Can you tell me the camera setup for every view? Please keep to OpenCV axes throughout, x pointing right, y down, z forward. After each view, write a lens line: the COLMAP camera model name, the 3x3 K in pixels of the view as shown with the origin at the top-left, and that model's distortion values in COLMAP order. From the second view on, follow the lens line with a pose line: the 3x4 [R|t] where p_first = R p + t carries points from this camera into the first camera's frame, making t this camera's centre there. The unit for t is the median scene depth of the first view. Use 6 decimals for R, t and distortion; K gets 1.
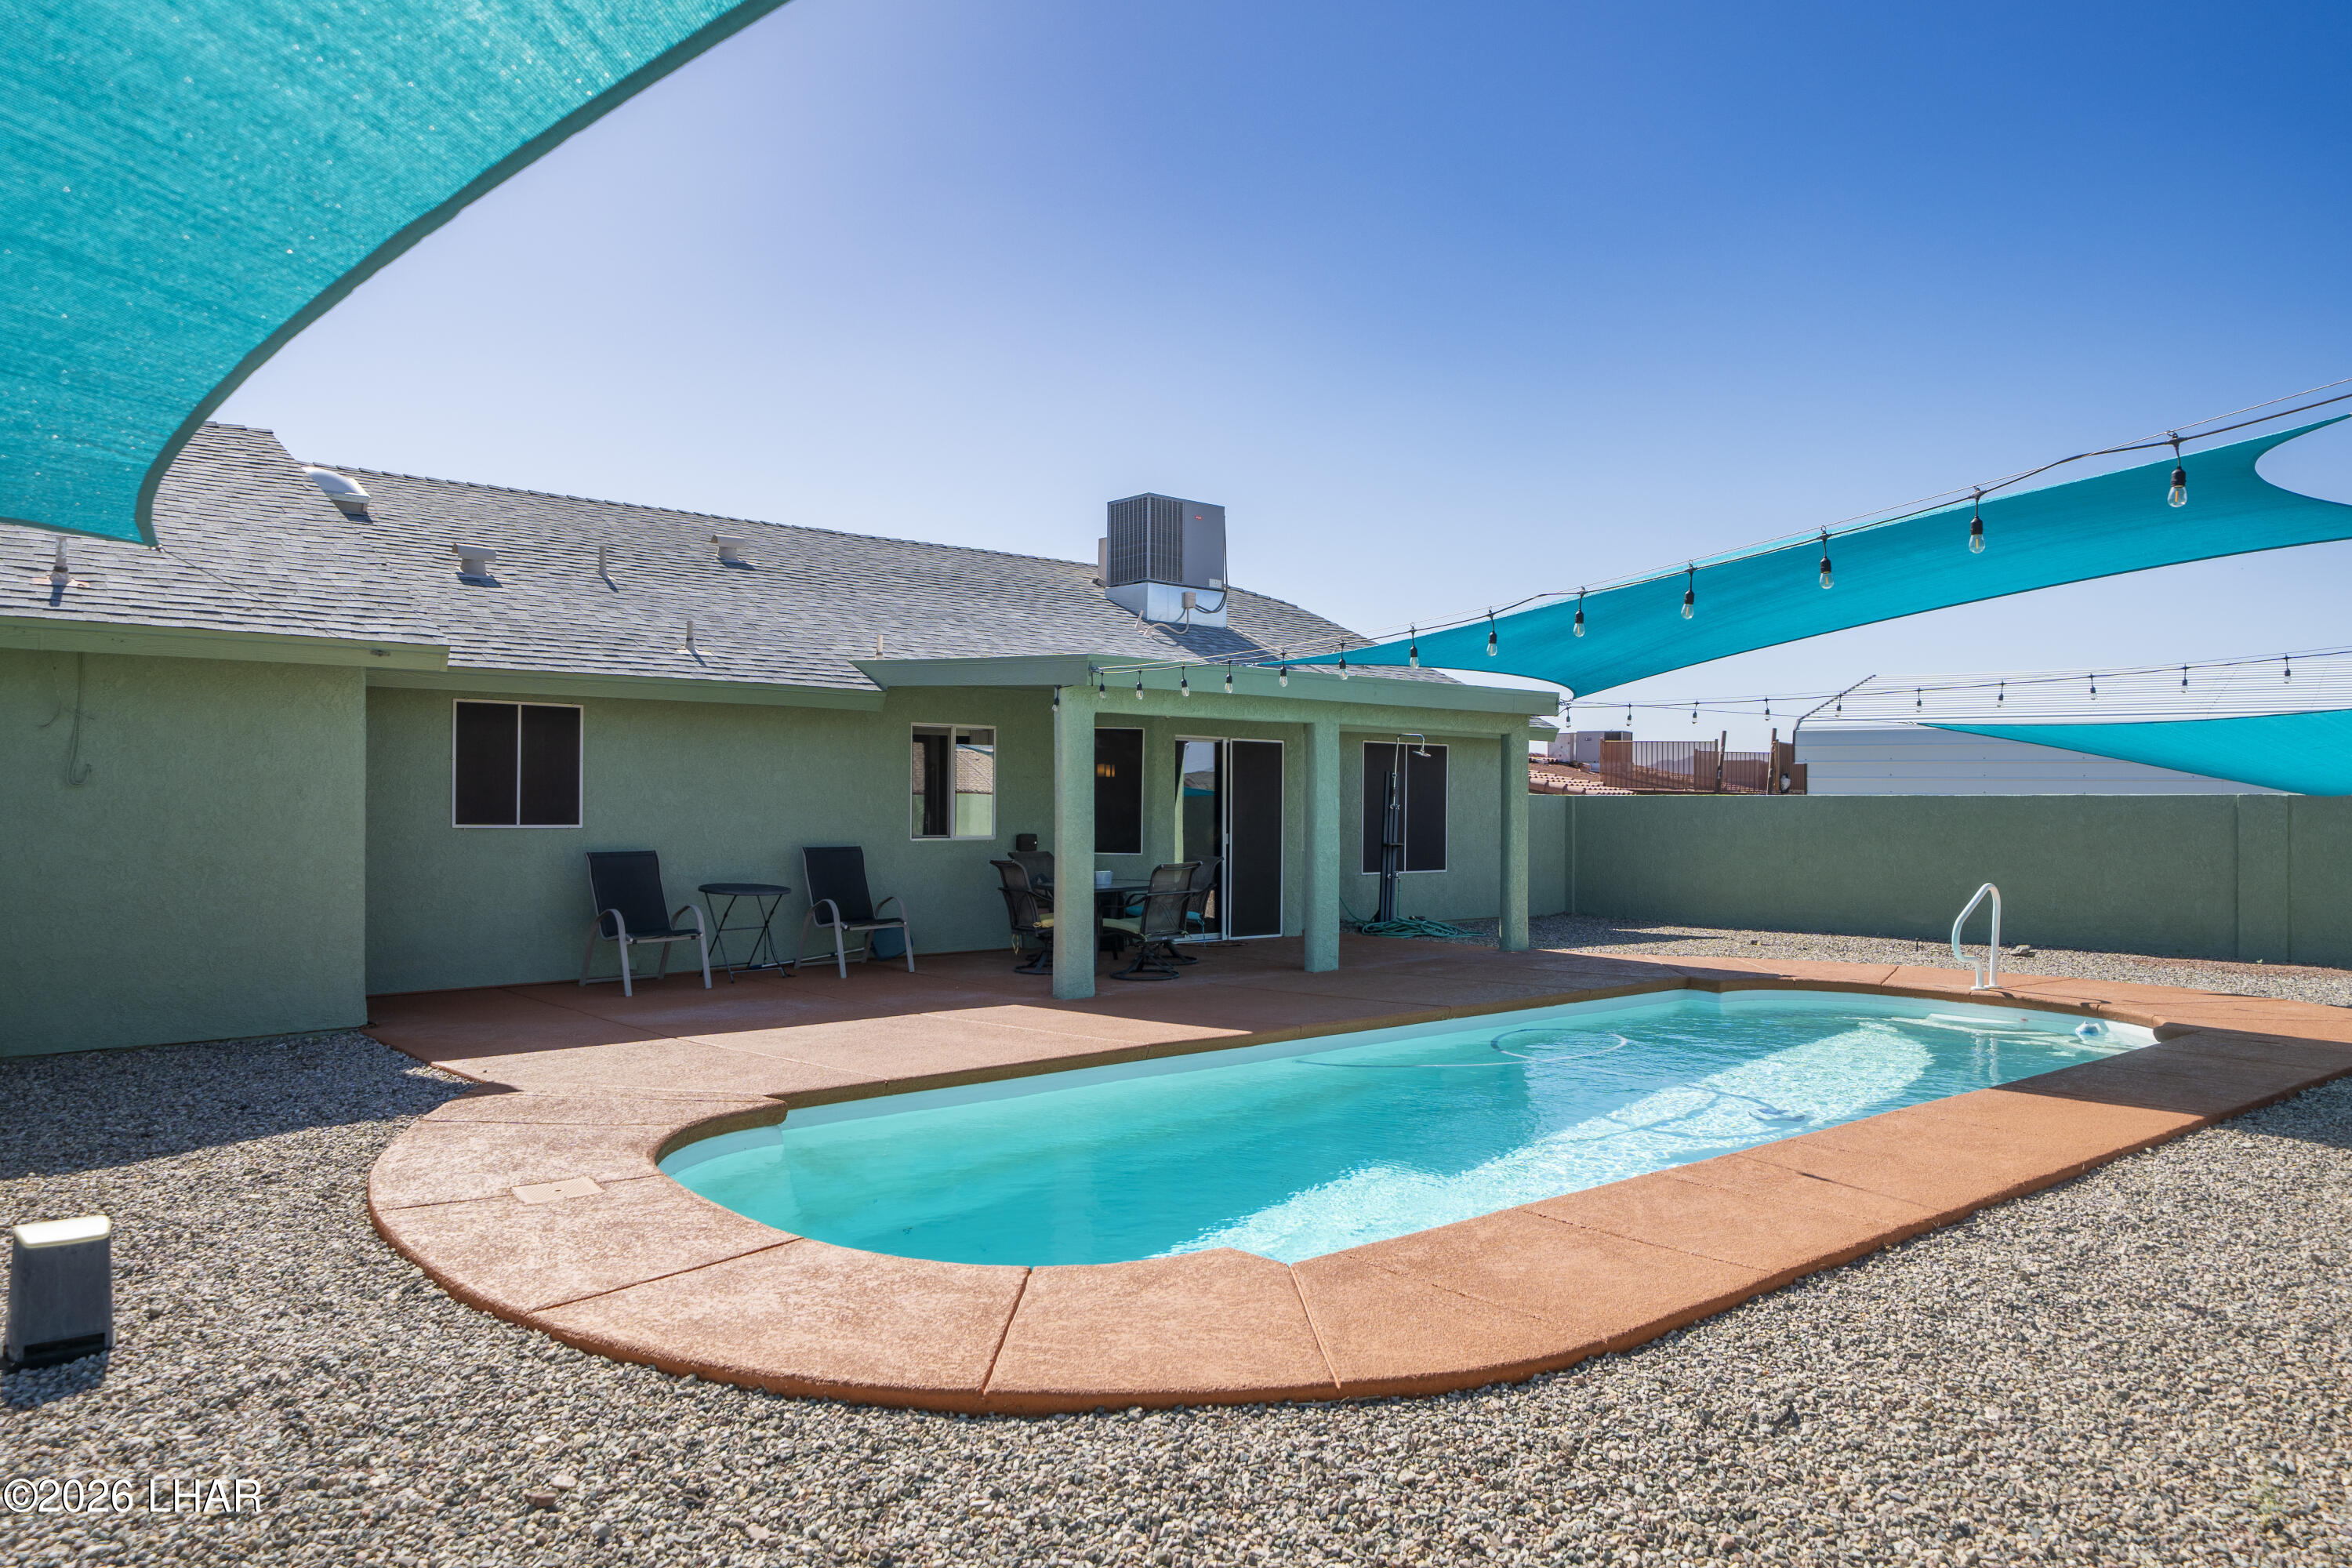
lens RADIAL K [[1566.7, 0, 1181.2], [0, 1566.7, 782.4], [0, 0, 1]] dist [0.001024, -0.000760]
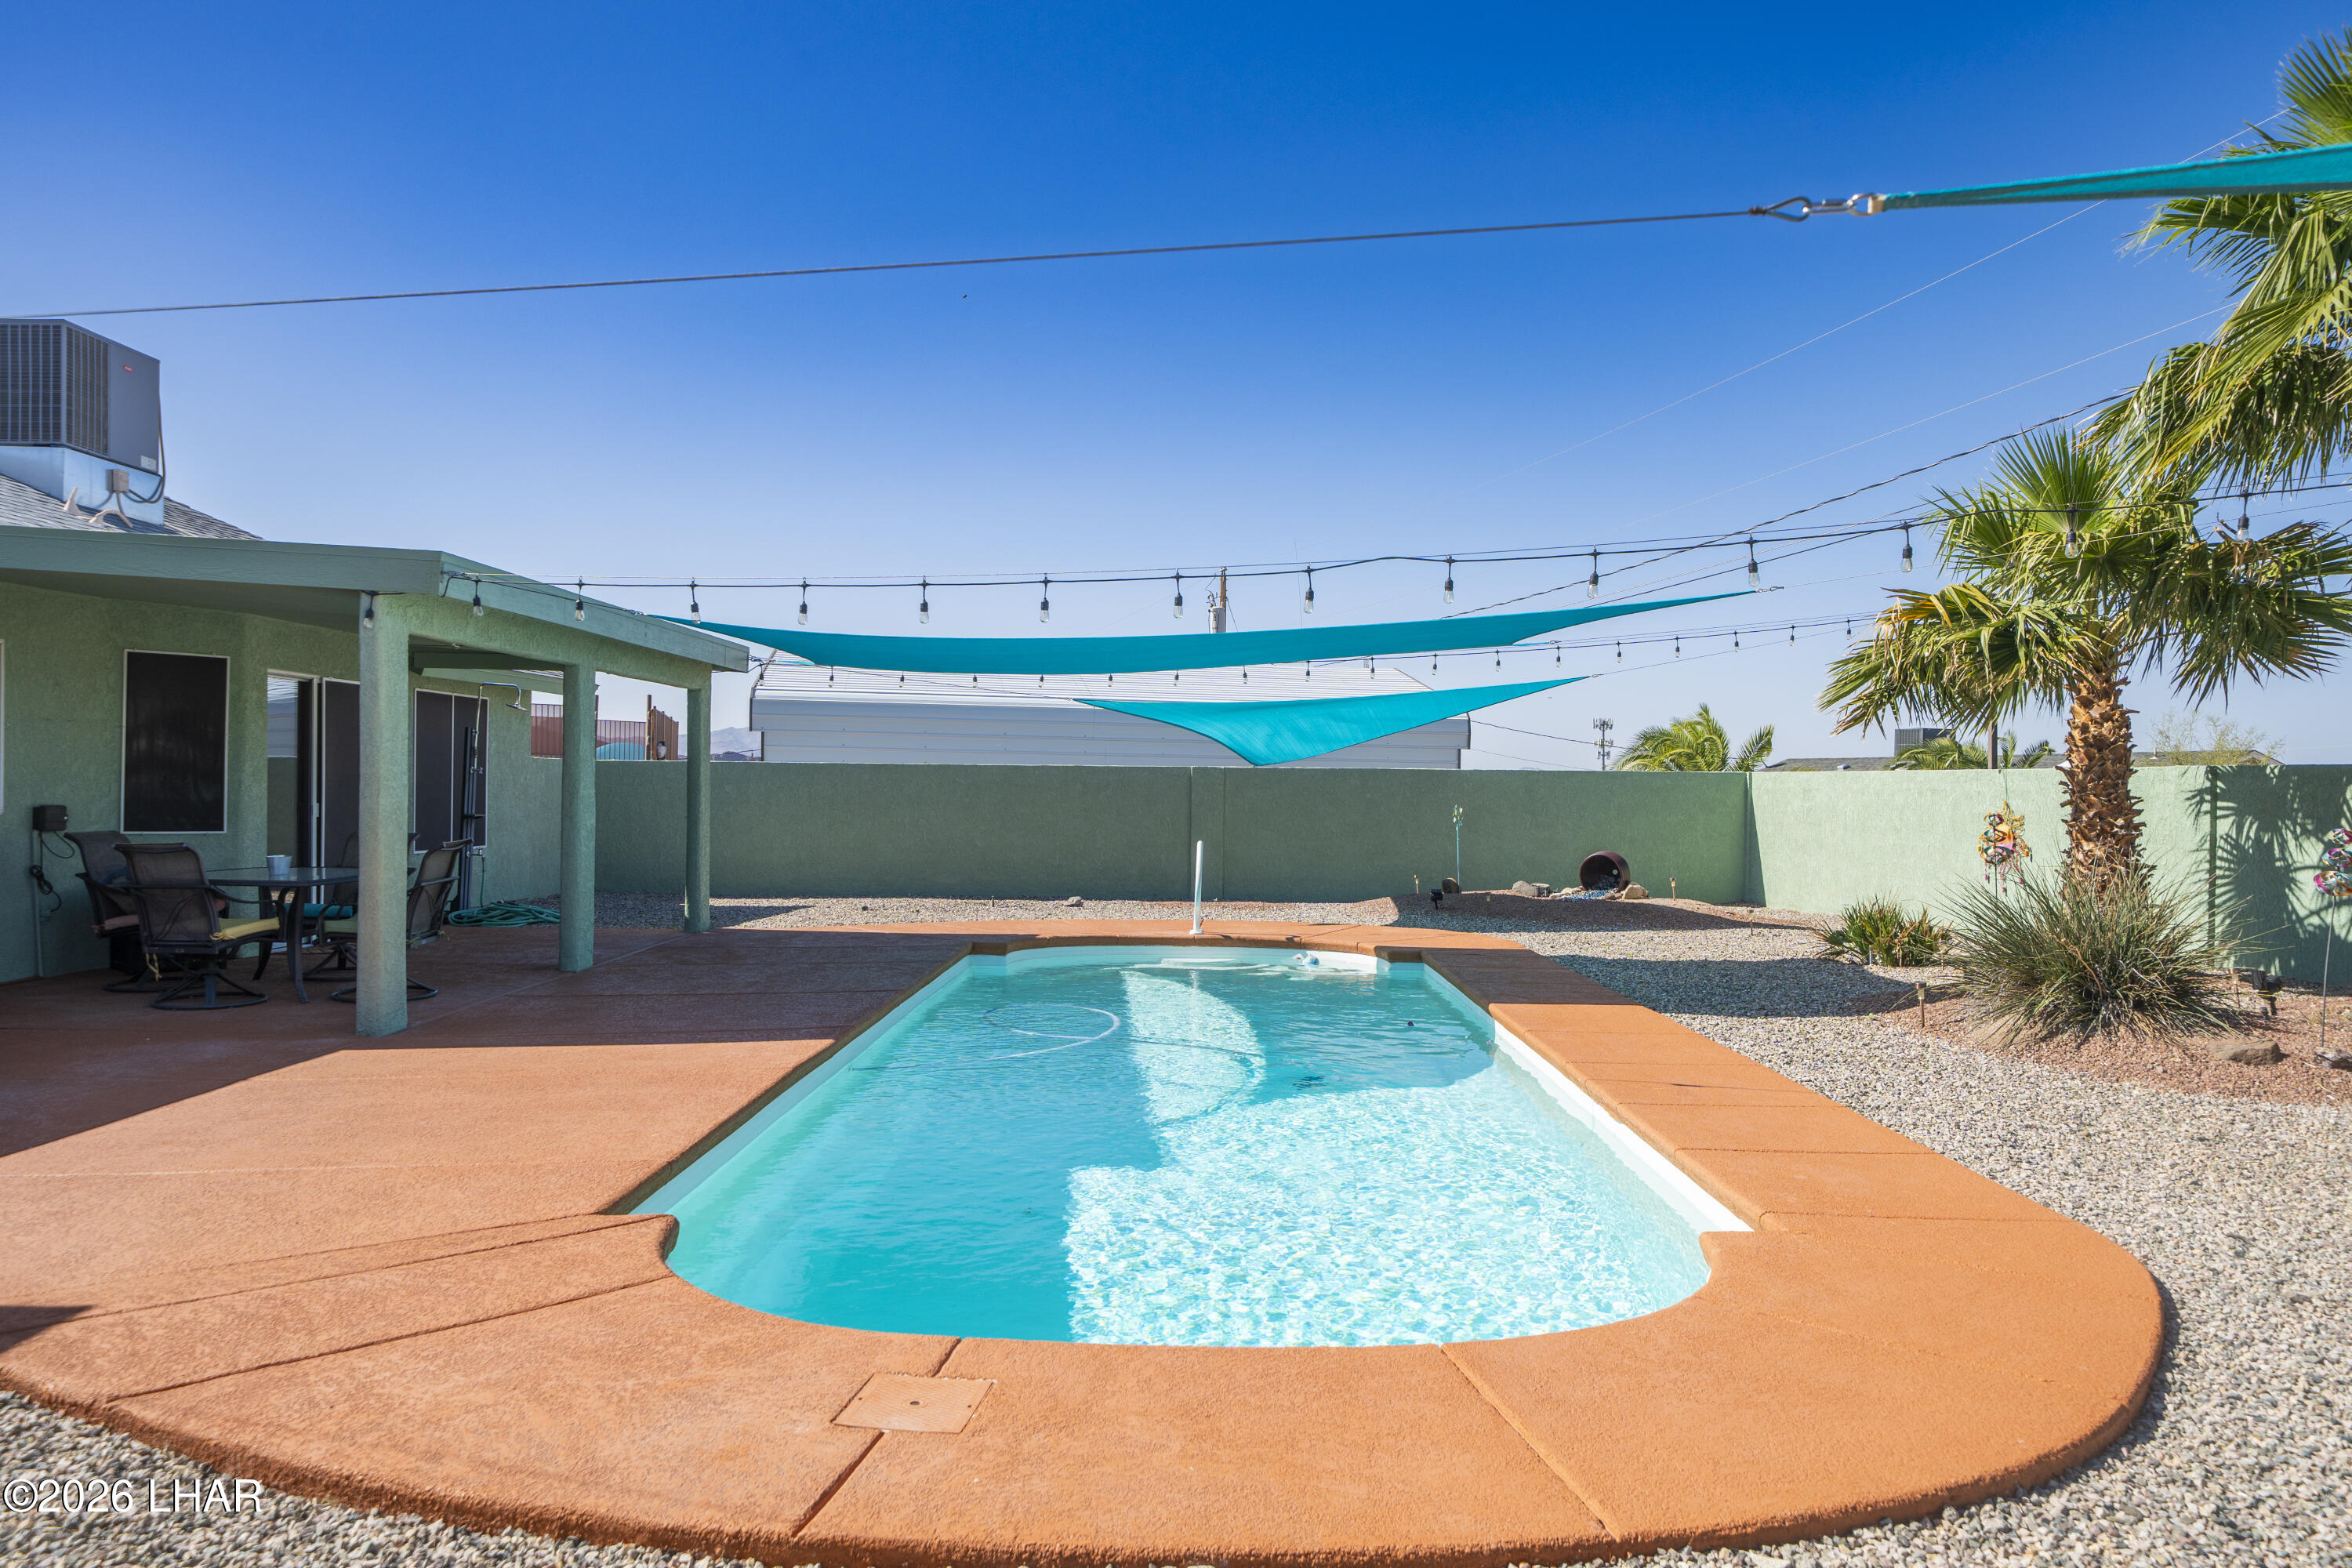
lens RADIAL K [[1566.7, 0, 1181.5], [0, 1566.7, 794.4], [0, 0, 1]] dist [0.001024, -0.000760]
pose [[0.653114, -0.001202, 0.757259, -0.338586], [-0.019046, 0.999656, 0.018013, 0.008430], [-0.757020, -0.026187, 0.652866, 0.238374]]
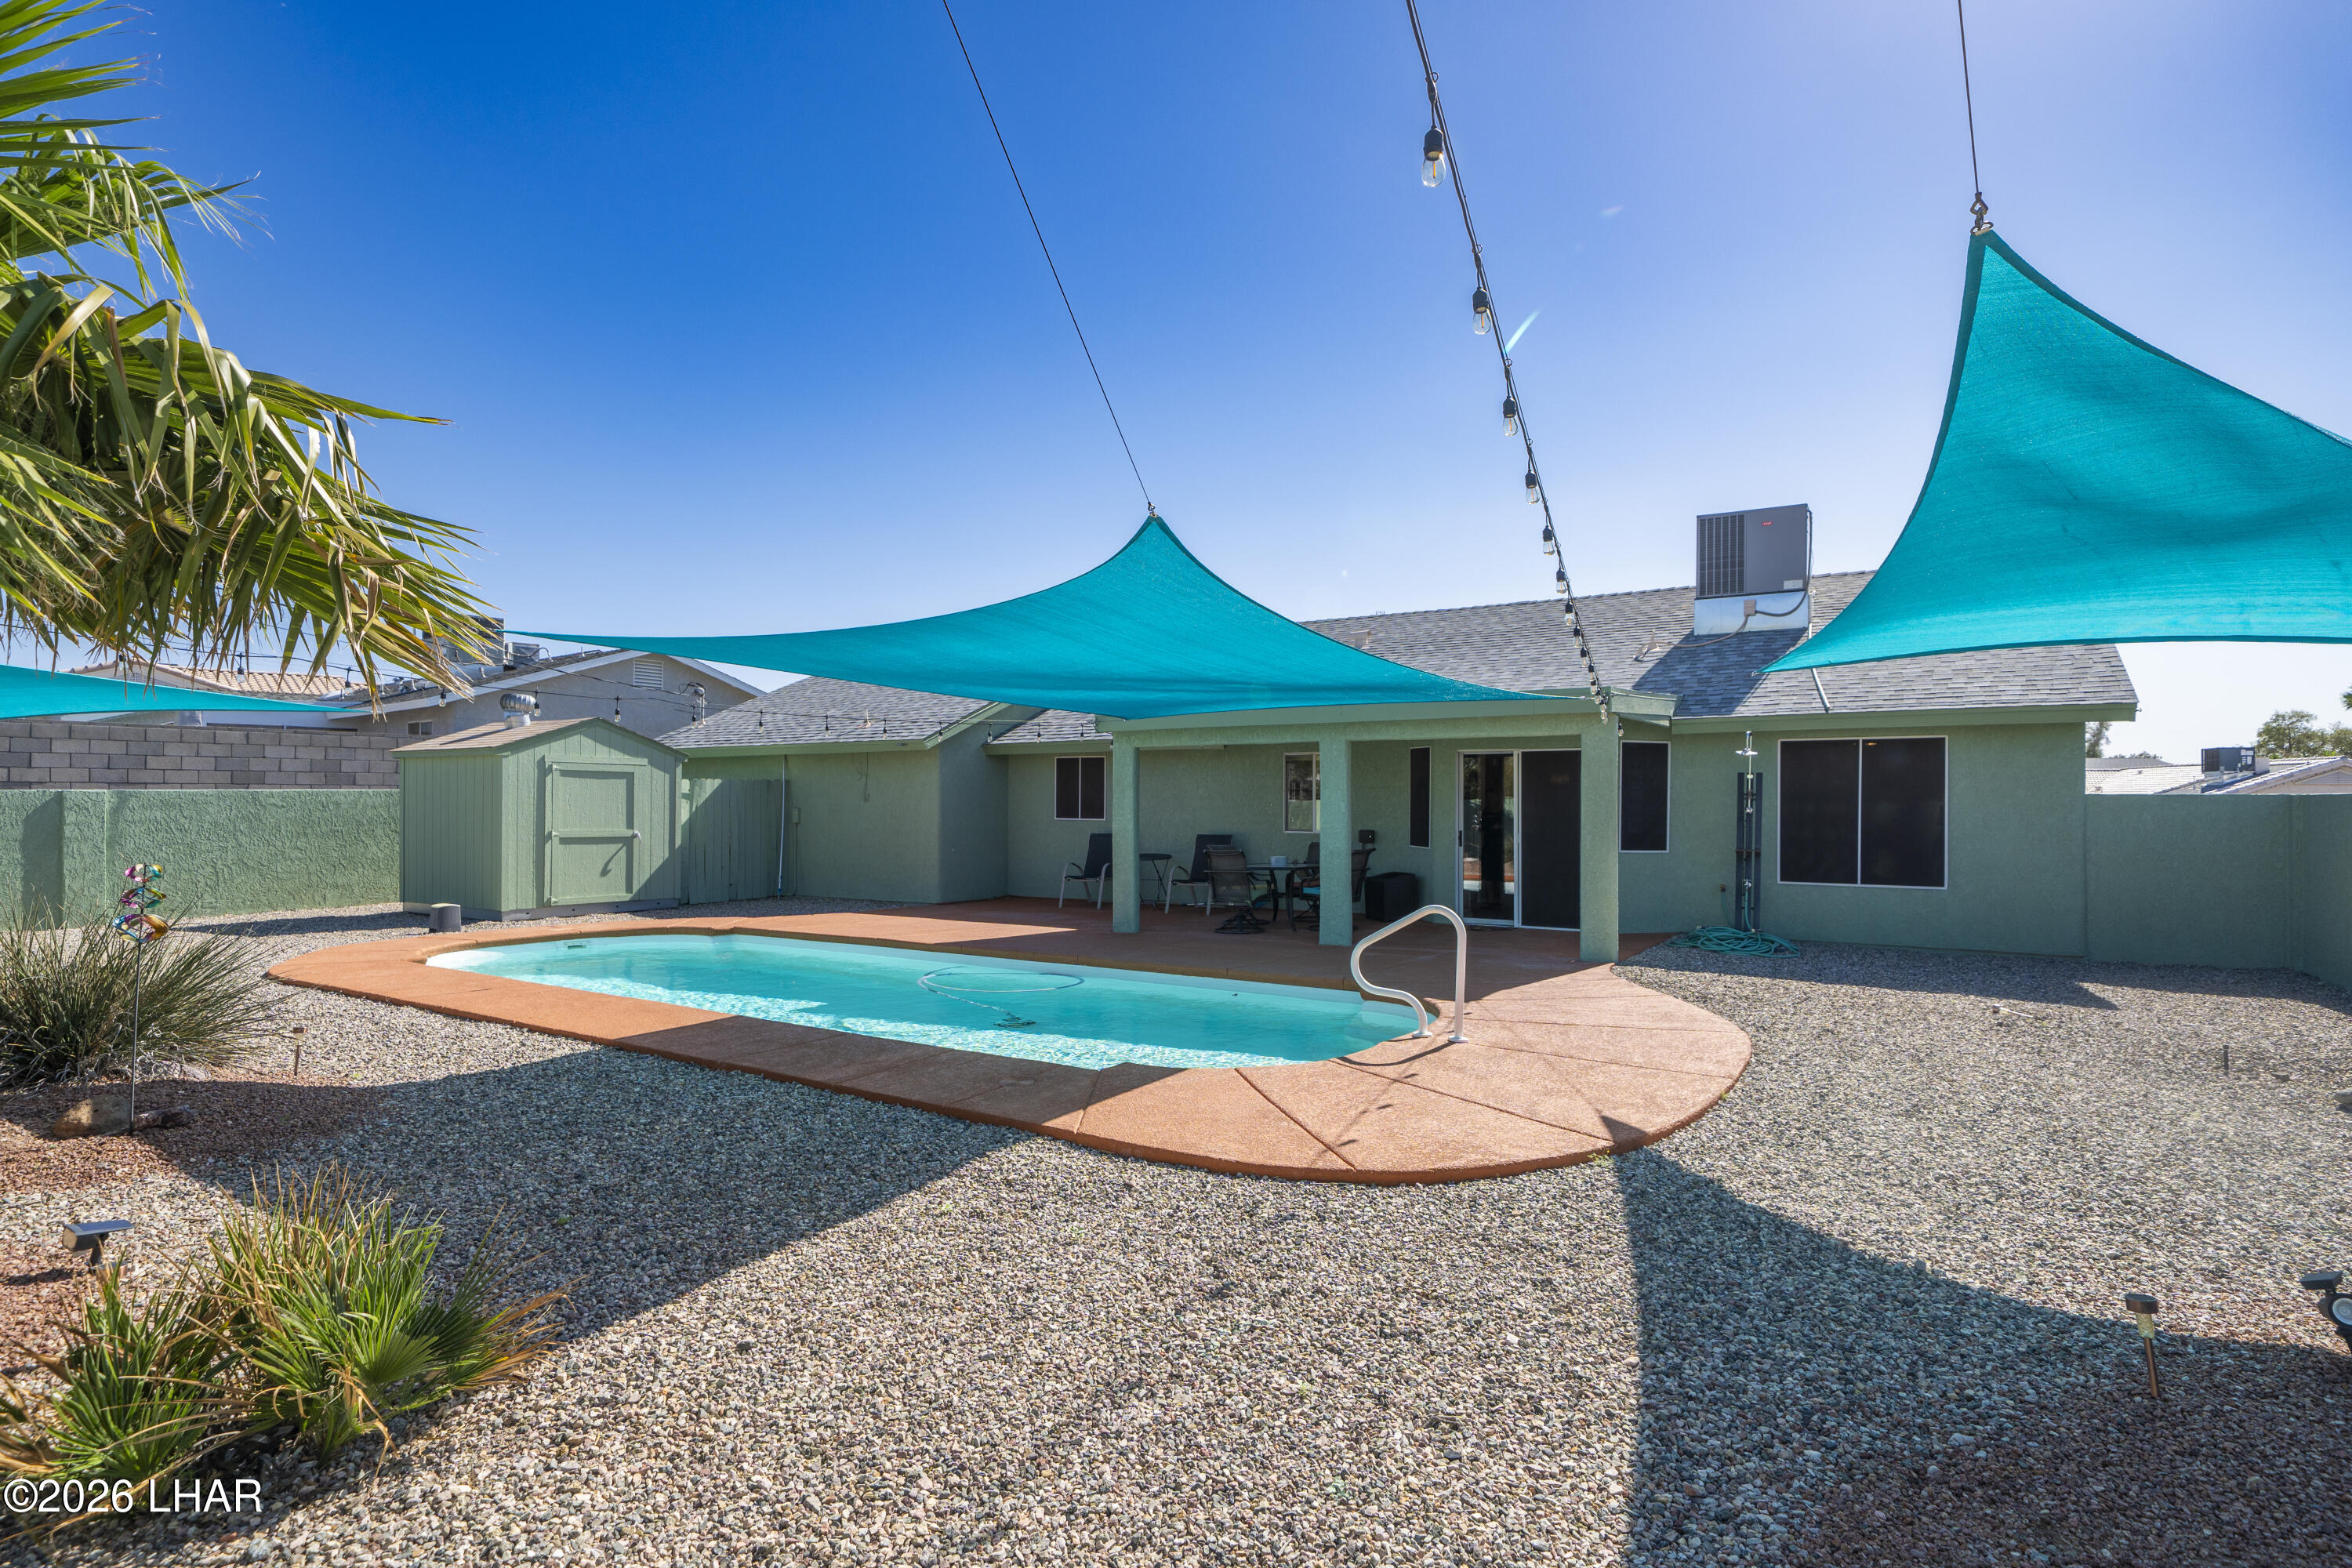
lens RADIAL K [[1191.6, 0, 1178.8], [0, 1191.6, 799.4], [0, 0, 1]] dist [0.028865, 0.000929]
pose [[0.289824, -0.006641, -0.957057, 0.985627], [0.011972, 0.999923, -0.003313, 0.008907], [0.957005, -0.010498, 0.289881, 0.638861]]
